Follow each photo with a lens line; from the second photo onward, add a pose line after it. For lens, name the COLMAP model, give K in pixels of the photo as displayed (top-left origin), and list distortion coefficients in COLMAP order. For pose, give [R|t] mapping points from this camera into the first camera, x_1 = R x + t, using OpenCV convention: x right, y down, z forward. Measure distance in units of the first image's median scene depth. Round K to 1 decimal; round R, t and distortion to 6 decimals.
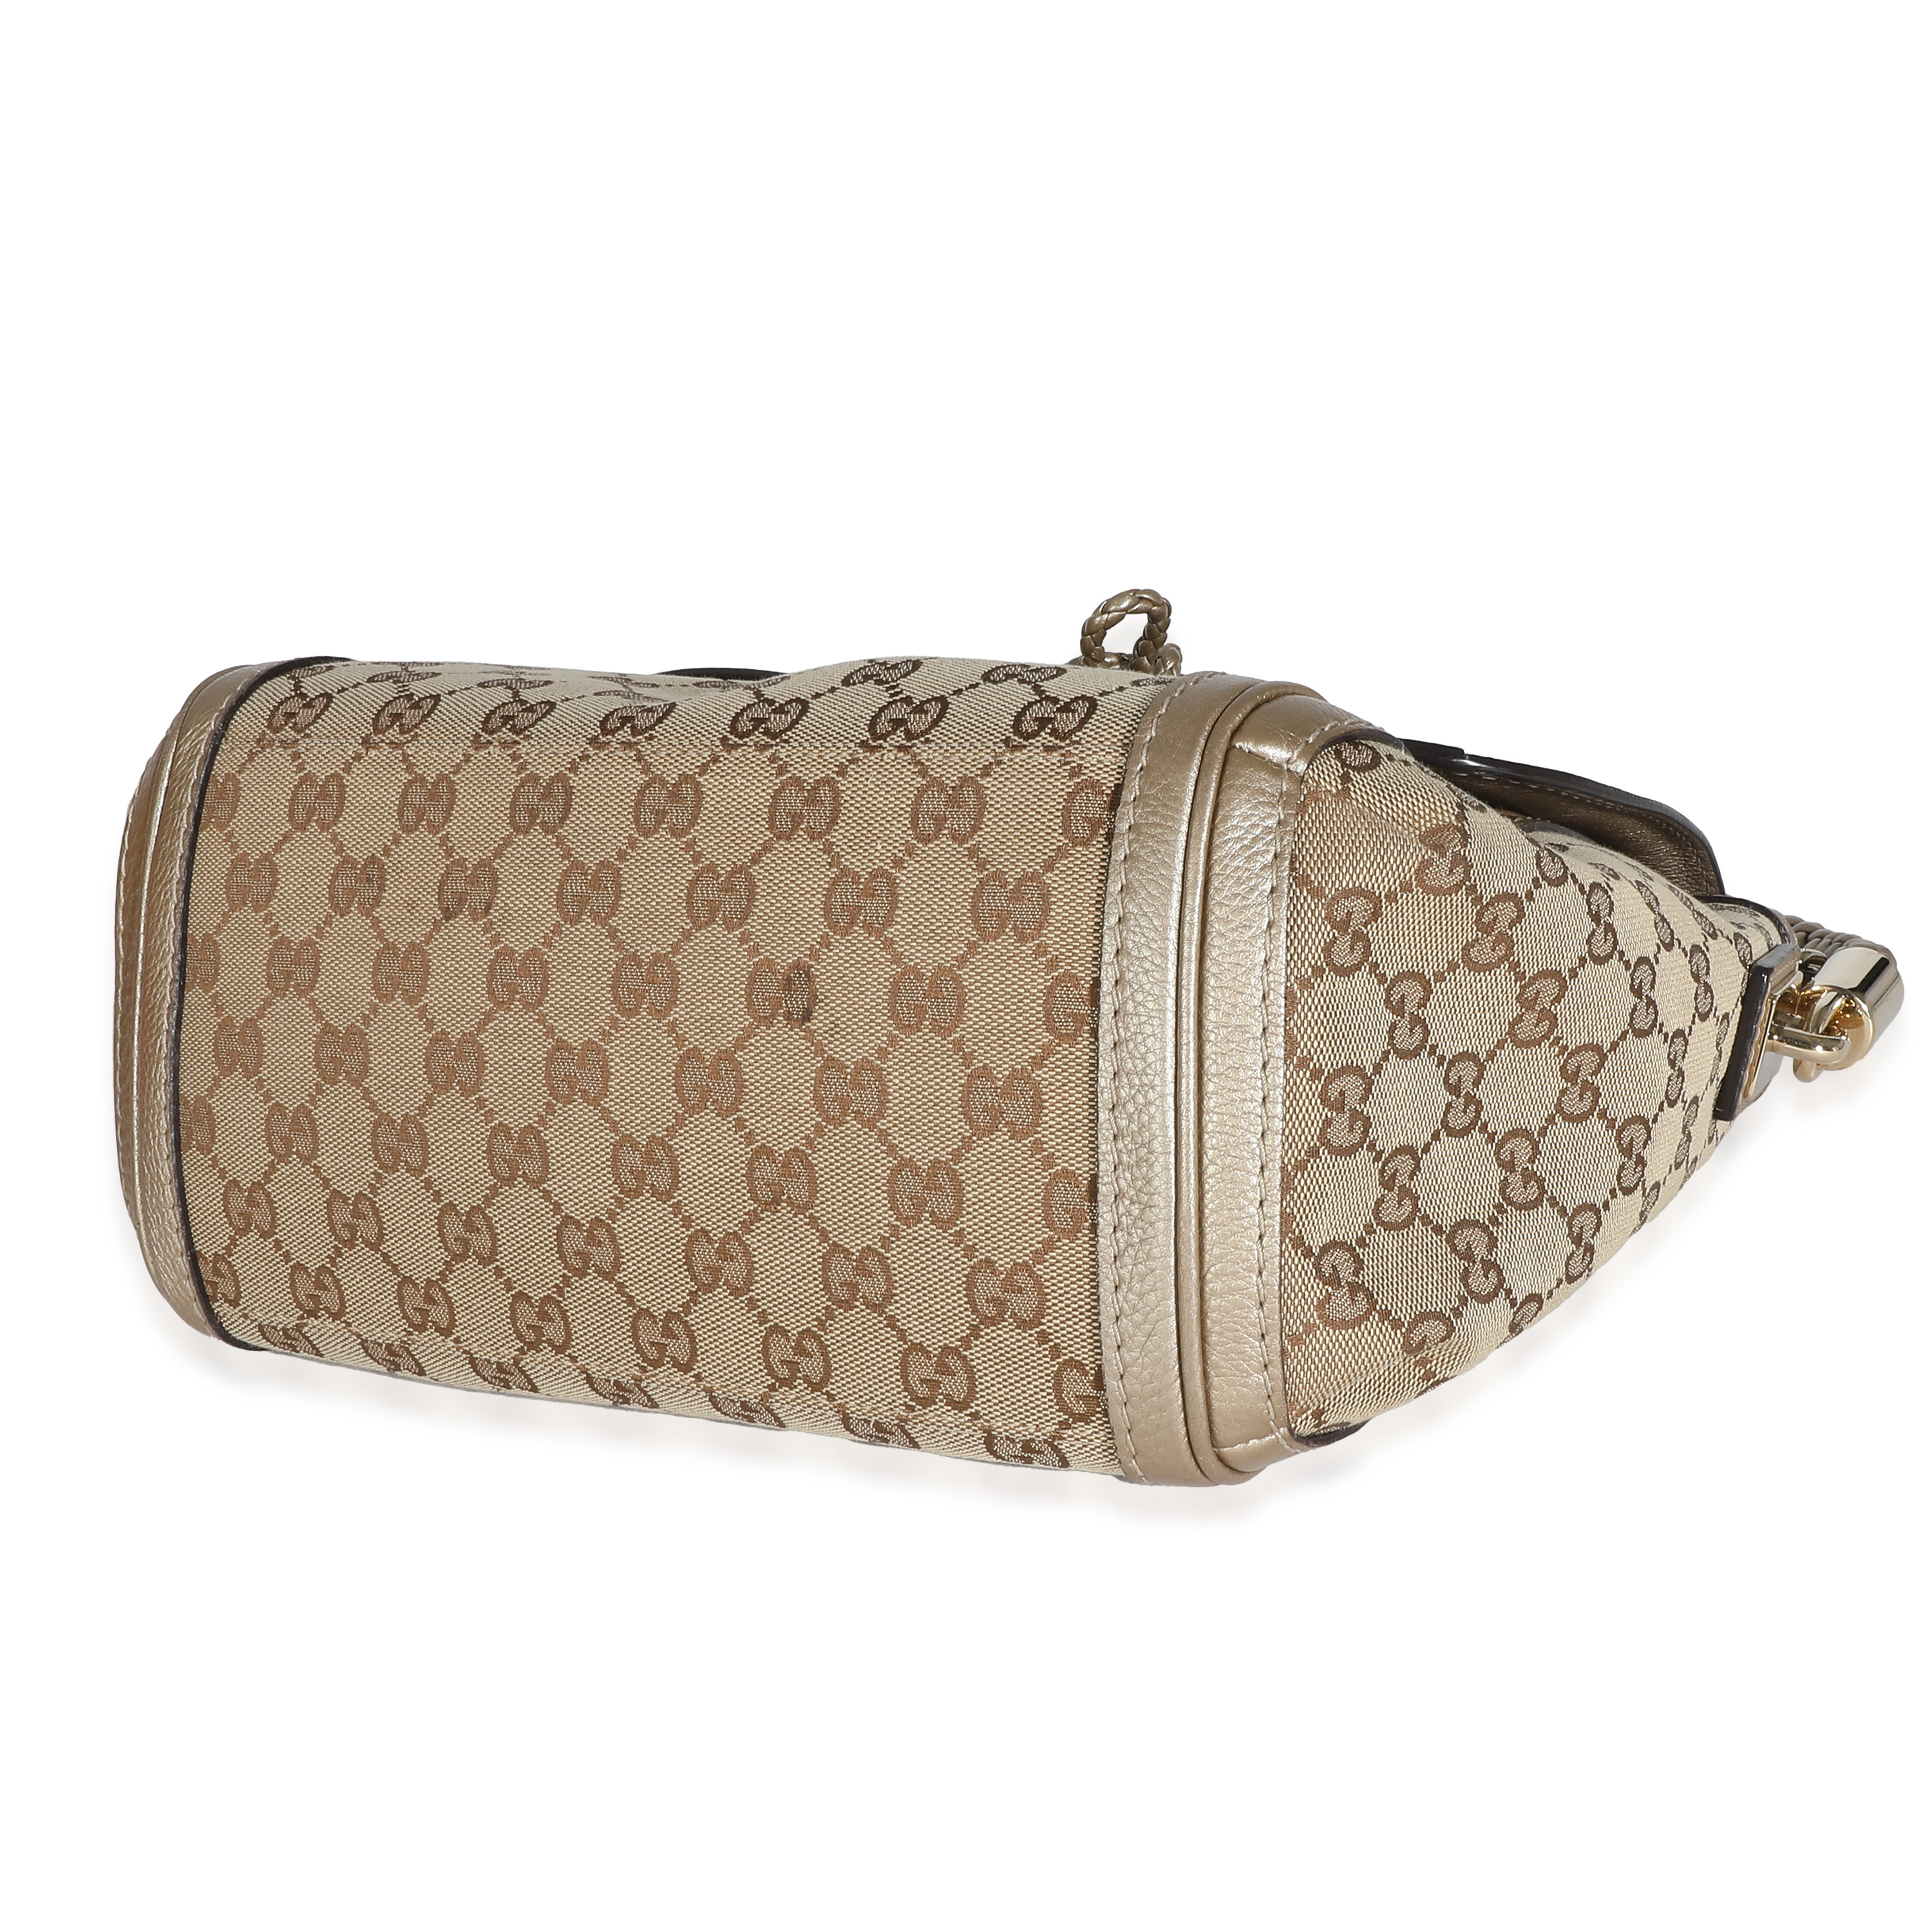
lens RADIAL K [[3360.4, 0, 971.7], [0, 3360.4, 970.4], [0, 0, 1]] dist [-0.315608, 0.000000]
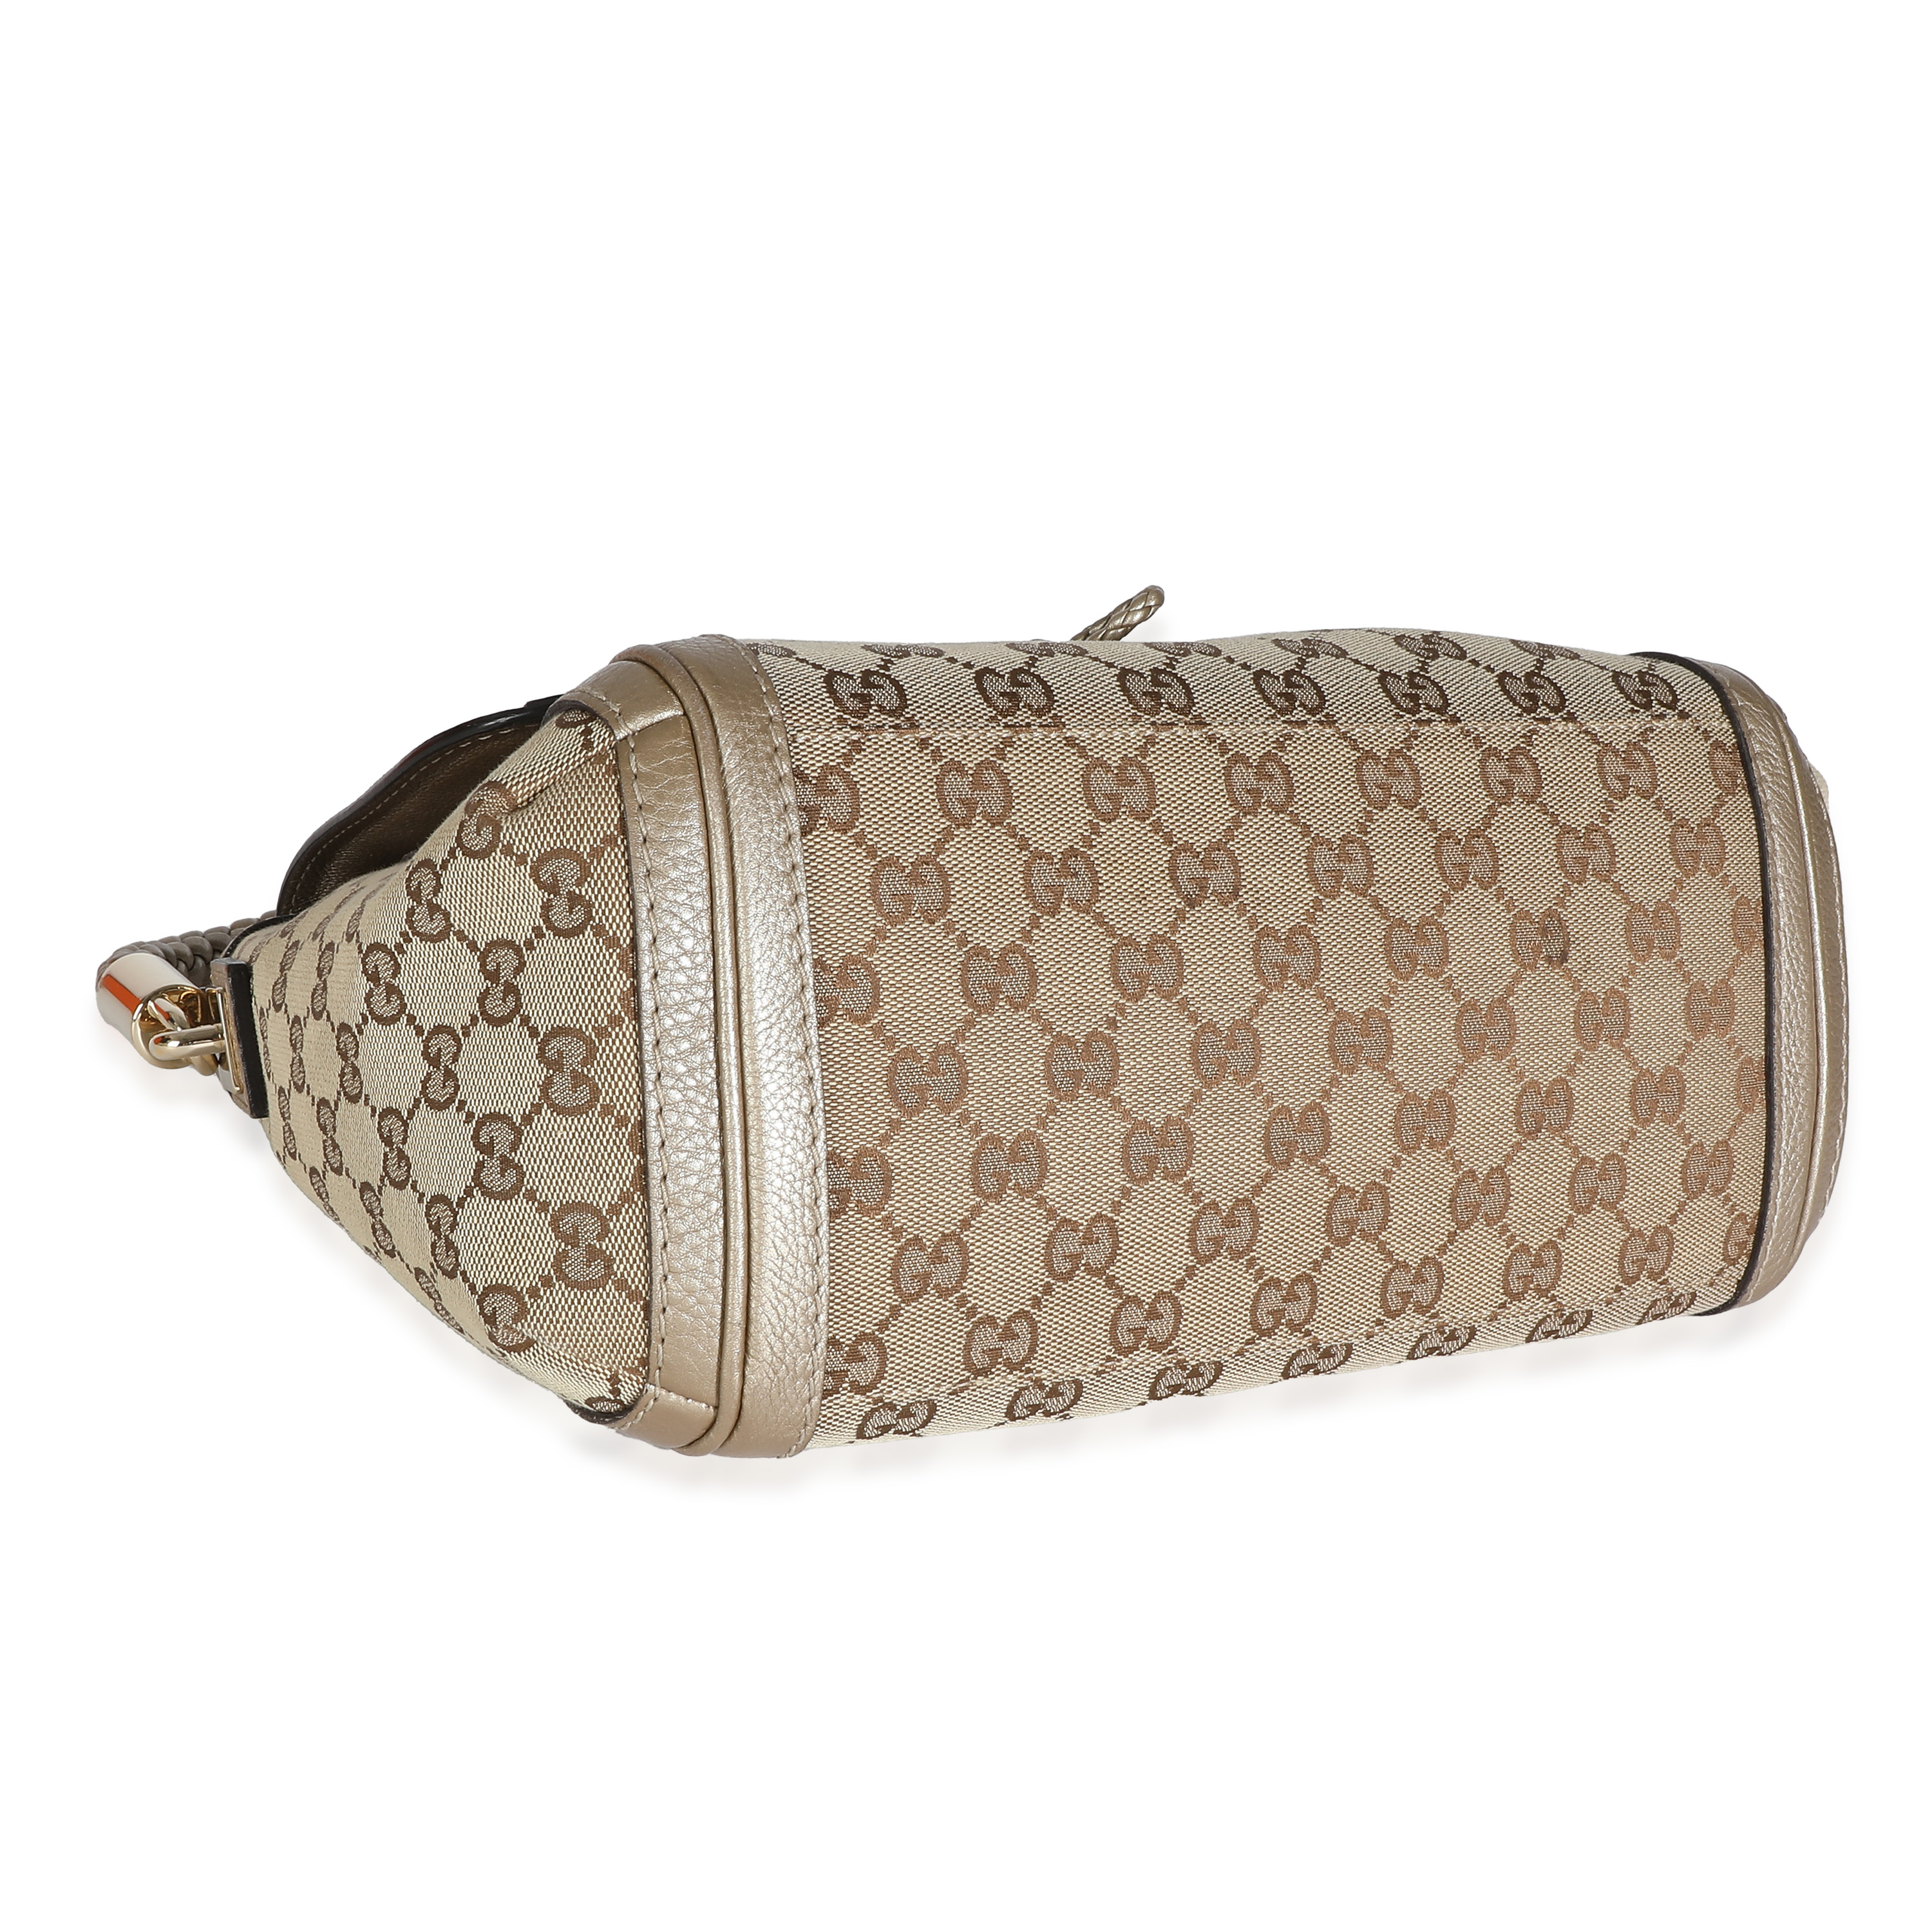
lens RADIAL K [[3360.4, 0, 971.1], [0, 3360.4, 959.8], [0, 0, 1]] dist [-0.315608, 0.000000]
pose [[0.454550, -0.054283, 0.889066, -1.125043], [0.109509, 0.993975, 0.004700, -0.012327], [-0.883964, 0.095224, 0.457756, 0.663561]]
